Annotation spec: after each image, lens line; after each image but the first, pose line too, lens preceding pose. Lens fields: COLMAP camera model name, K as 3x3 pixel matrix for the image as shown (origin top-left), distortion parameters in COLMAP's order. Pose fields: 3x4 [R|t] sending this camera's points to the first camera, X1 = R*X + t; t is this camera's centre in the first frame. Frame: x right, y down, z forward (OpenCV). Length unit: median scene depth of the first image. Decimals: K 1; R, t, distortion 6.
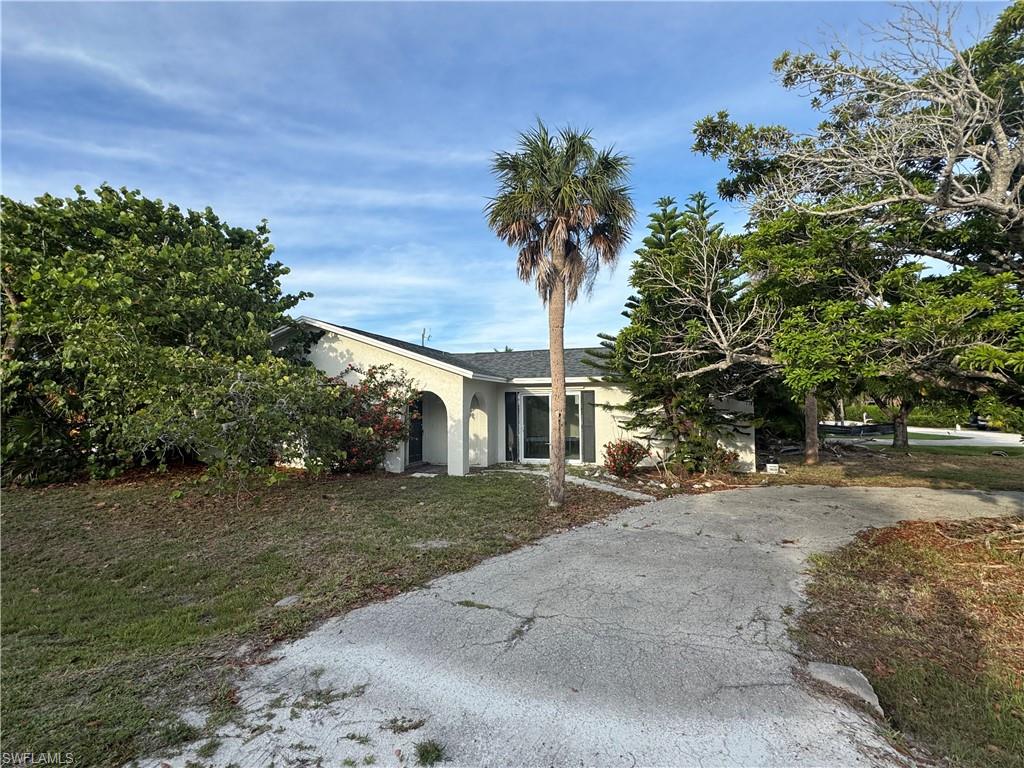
lens RADIAL K [[495.2, 0, 513.0], [0, 495.2, 379.6], [0, 0, 1]] dist [0.001077, 0.002352]
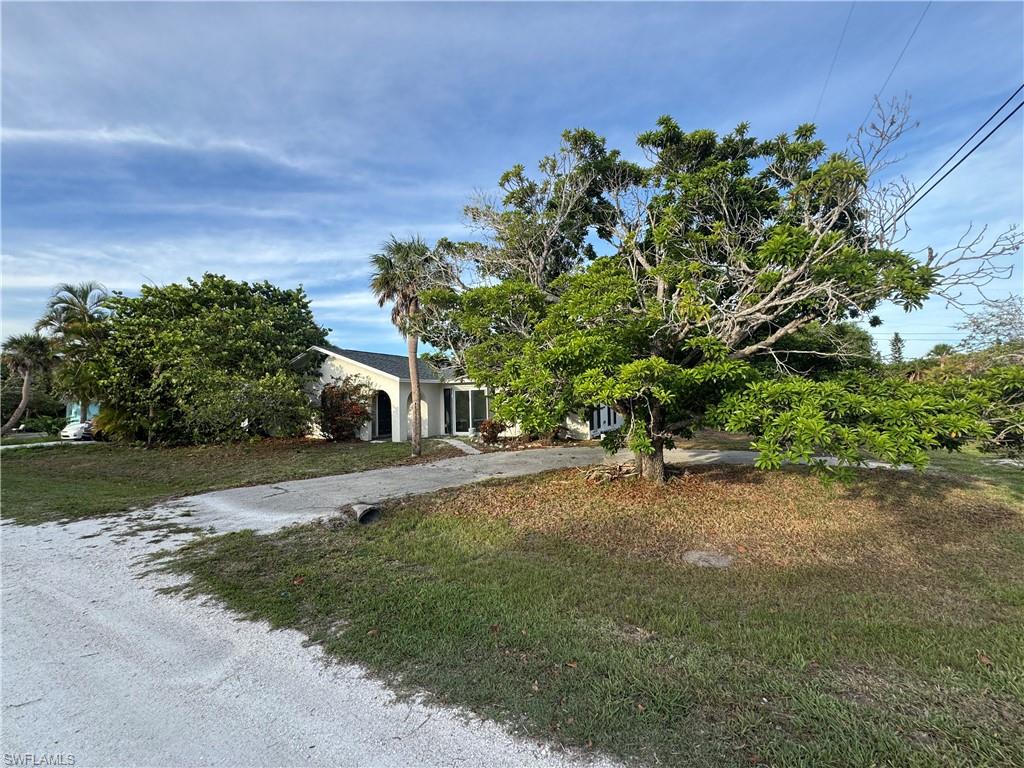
lens RADIAL K [[417.4, 0, 510.6], [0, 417.4, 386.2], [0, 0, 1]] dist [0.027187, -0.000148]
pose [[0.981992, -0.024066, -0.187381, 0.438421], [0.029728, 0.999181, 0.027466, -0.012271], [0.186567, -0.032542, 0.981903, -0.230919]]
